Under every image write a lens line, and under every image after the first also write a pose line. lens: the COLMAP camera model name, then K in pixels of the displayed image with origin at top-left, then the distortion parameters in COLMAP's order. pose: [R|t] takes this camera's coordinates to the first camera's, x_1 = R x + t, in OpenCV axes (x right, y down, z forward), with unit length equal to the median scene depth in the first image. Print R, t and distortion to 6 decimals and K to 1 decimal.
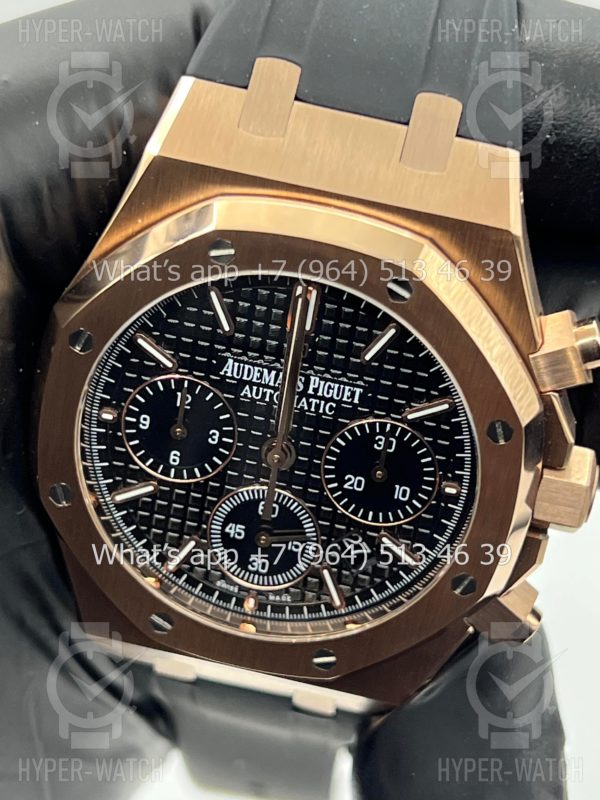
lens RADIAL K [[1880.7, 0, 302.8], [0, 1880.7, 387.5], [0, 0, 1]] dist [0.236622, 0.000000]
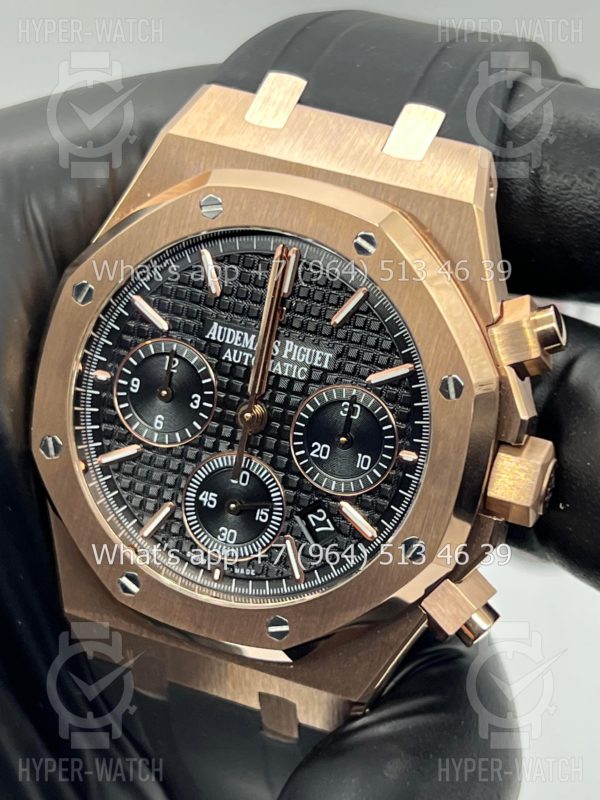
lens RADIAL K [[1880.7, 0, 295.6], [0, 1880.7, 391.5], [0, 0, 1]] dist [0.236622, 0.000000]
pose [[0.987986, 0.069640, -0.137966, 0.158172], [-0.110145, 0.943507, -0.312511, 0.353257], [0.108409, 0.323952, 0.939842, -0.004527]]
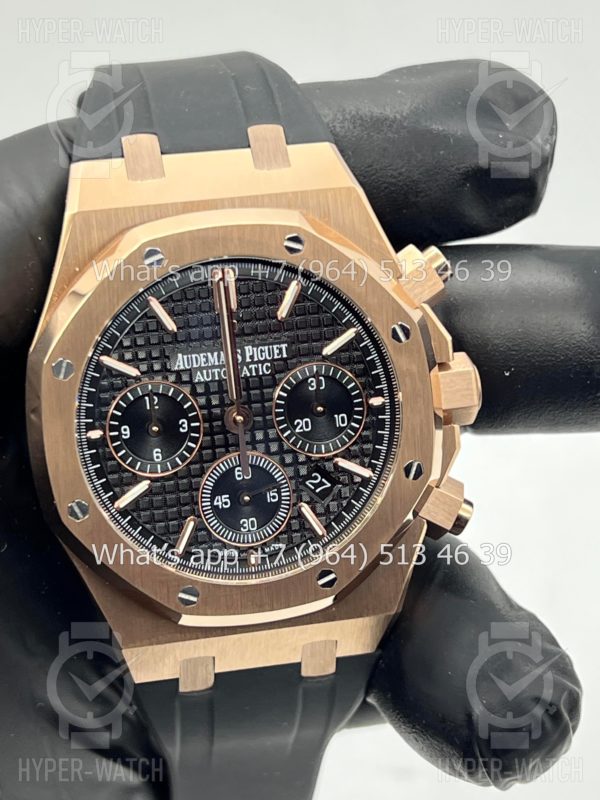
lens RADIAL K [[1880.7, 0, 299.1], [0, 1880.7, 398.4], [0, 0, 1]] dist [0.236622, 0.000000]
pose [[0.920787, -0.282752, 0.268706, -0.304968], [0.354276, 0.894470, -0.272785, 0.374646], [-0.163219, 0.346373, 0.923789, -0.151705]]
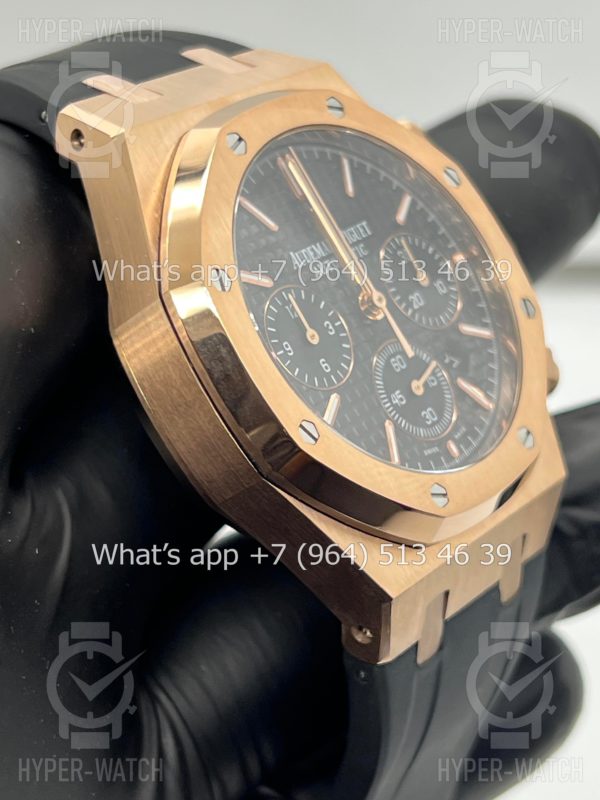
lens RADIAL K [[1880.7, 0, 299.8], [0, 1880.7, 401.2], [0, 0, 1]] dist [0.236622, 0.000000]
pose [[0.410127, -0.404882, 0.817231, -0.924826], [0.818004, 0.559556, -0.133293, 0.175059], [-0.403319, 0.723165, 0.560684, 0.459210]]
